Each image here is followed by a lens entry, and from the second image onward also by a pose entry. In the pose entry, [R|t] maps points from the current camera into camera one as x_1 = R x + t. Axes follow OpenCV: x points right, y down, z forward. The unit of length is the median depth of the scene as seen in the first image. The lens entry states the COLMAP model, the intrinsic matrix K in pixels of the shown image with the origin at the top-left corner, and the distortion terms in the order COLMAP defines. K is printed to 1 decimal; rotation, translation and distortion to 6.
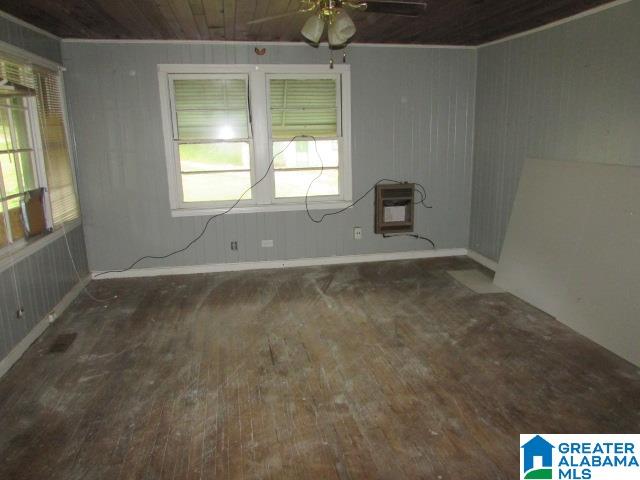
lens RADIAL K [[450.7, 0, 315.6], [0, 450.7, 239.5], [0, 0, 1]] dist [-0.043169, 0.008111]
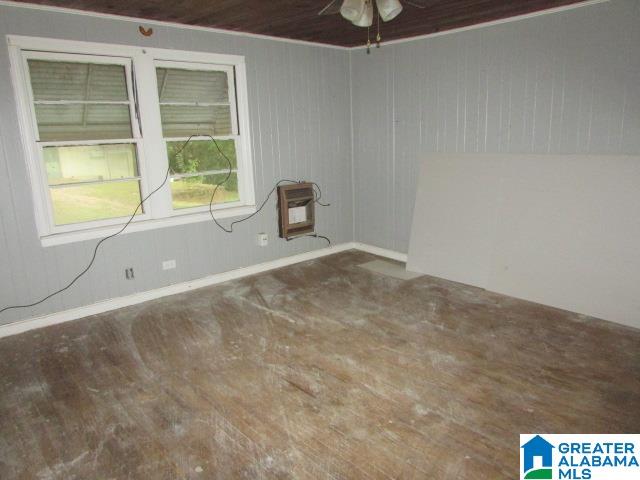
lens RADIAL K [[450.7, 0, 317.2], [0, 450.7, 239.3], [0, 0, 1]] dist [-0.043169, 0.008111]
pose [[0.861178, -0.120678, 0.493771, -0.364795], [0.127789, 0.991610, 0.019475, -0.025064], [-0.491978, 0.046328, 0.869374, 0.193497]]
